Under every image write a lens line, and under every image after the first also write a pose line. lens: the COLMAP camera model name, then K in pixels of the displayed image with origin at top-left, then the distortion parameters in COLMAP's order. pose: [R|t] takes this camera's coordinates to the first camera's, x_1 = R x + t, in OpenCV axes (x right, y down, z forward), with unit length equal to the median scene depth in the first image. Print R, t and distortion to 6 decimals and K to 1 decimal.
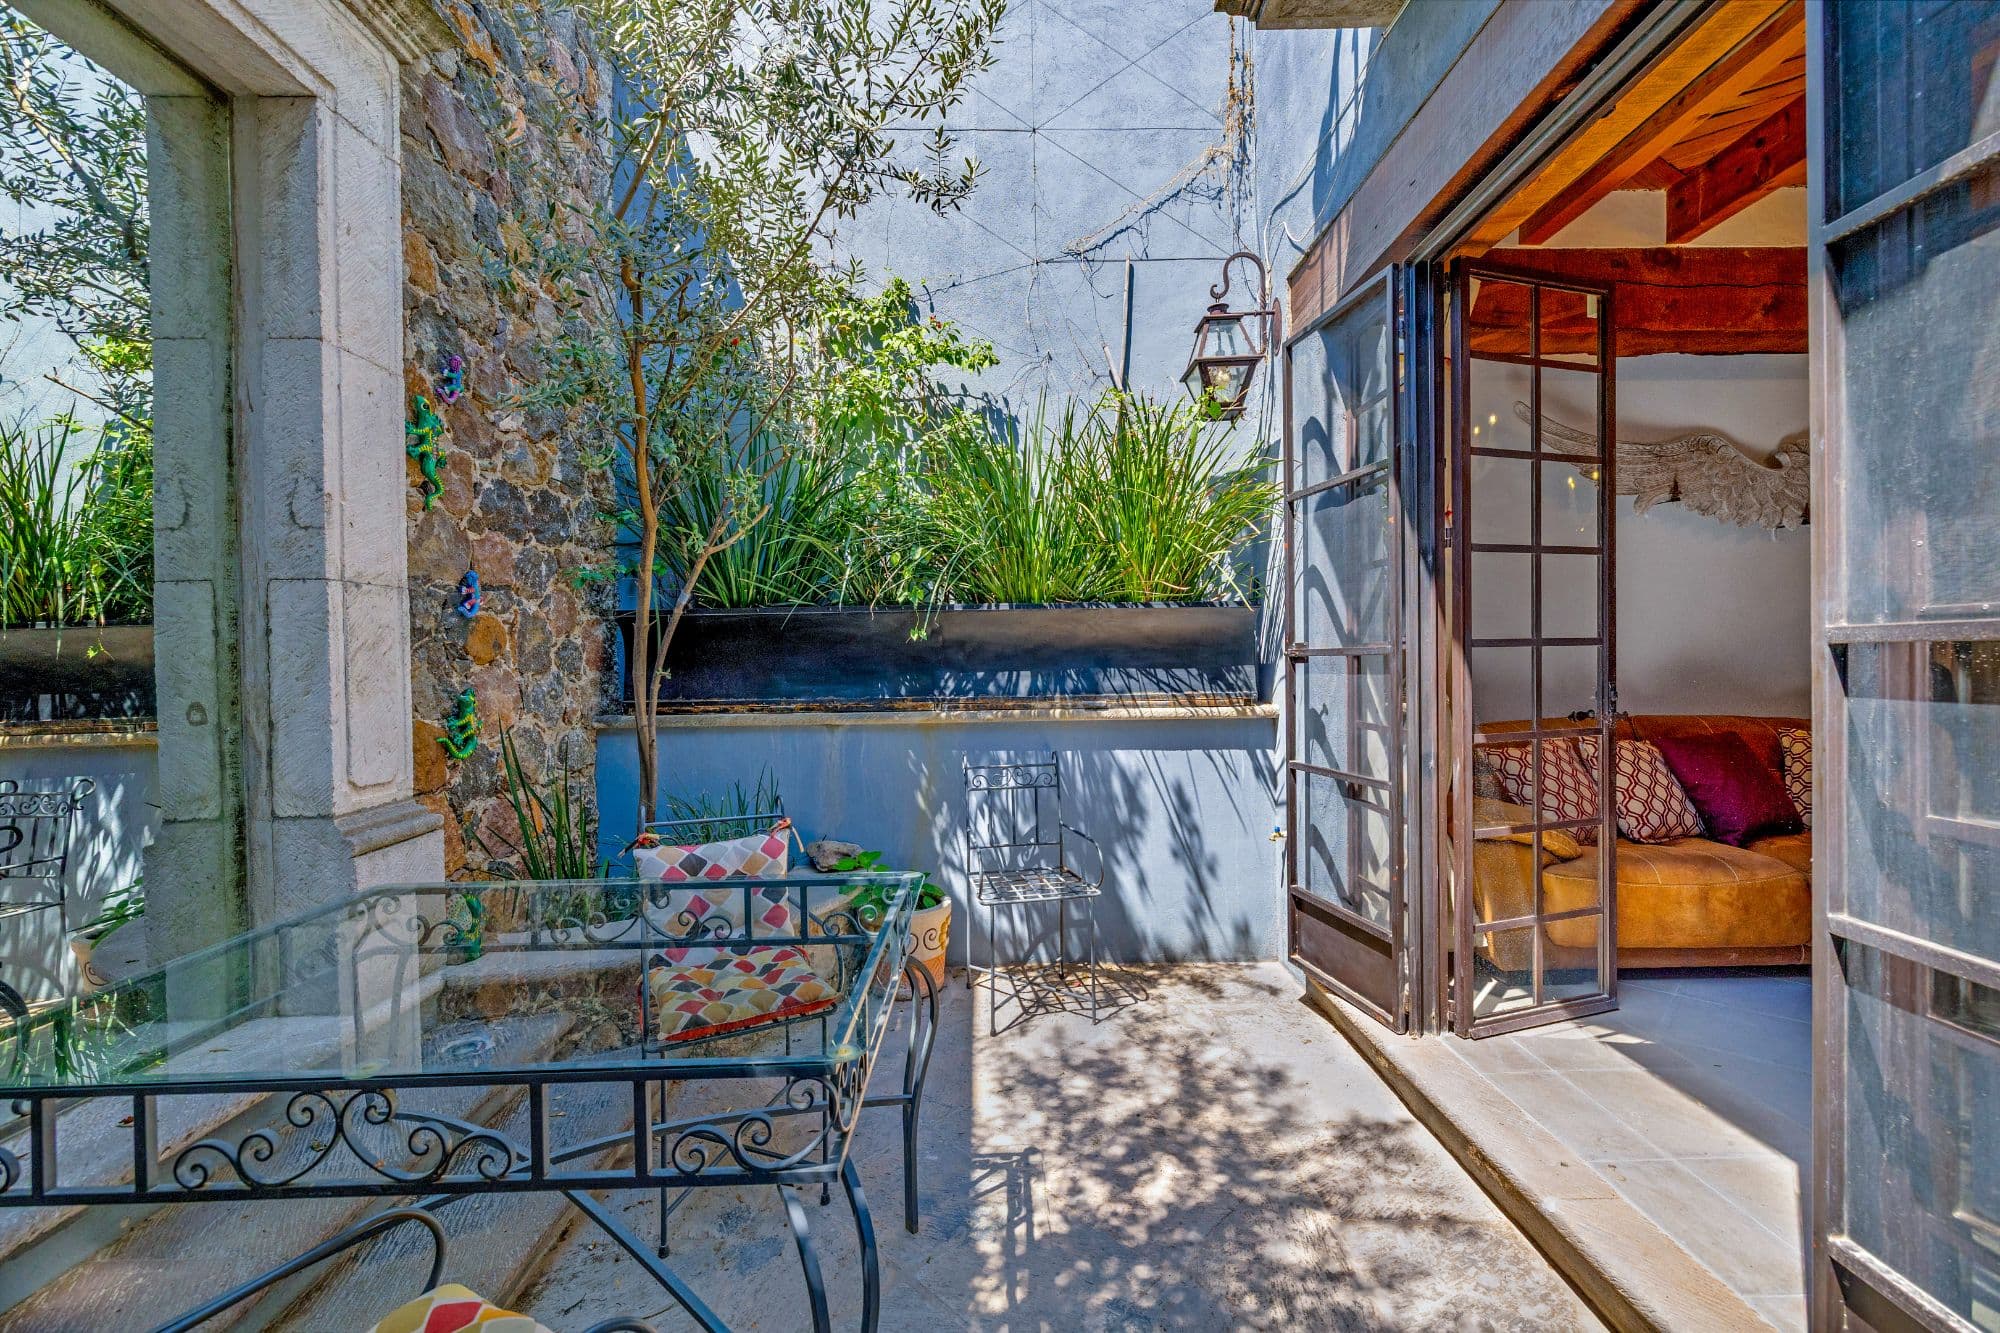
lens RADIAL K [[839.6, 0, 998.6], [0, 839.6, 657.9], [0, 0, 1]] dist [-0.000442, 0.000073]
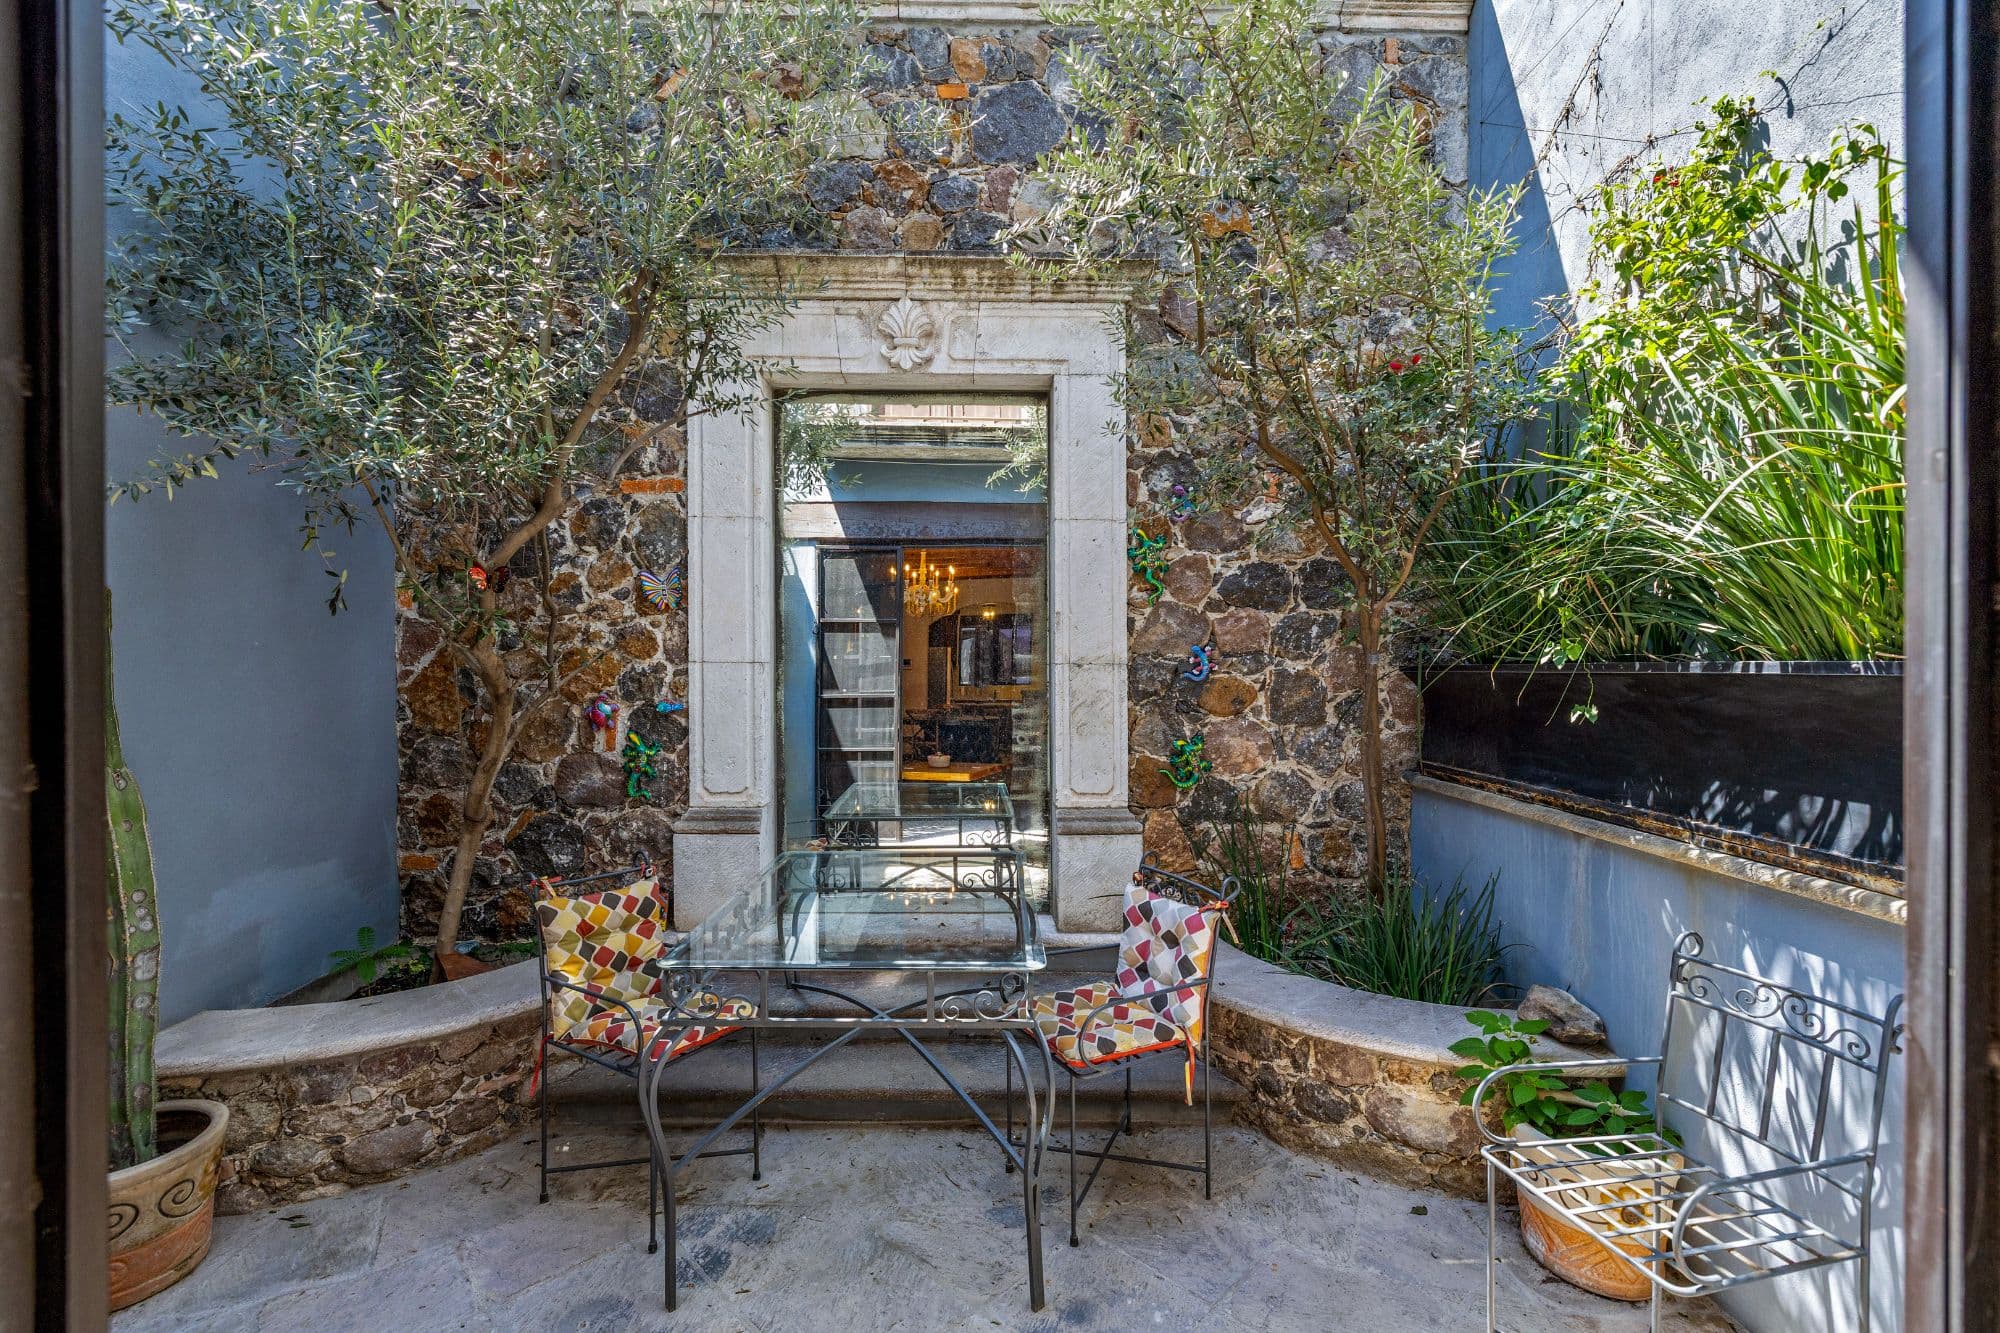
lens RADIAL K [[839.6, 0, 996.3], [0, 839.6, 668.9], [0, 0, 1]] dist [-0.000442, 0.000073]
pose [[-0.001679, 0.017306, -0.999849, 0.571090], [-0.004010, 0.999842, 0.017312, -0.074438], [0.999991, 0.004038, -0.001609, 0.588708]]
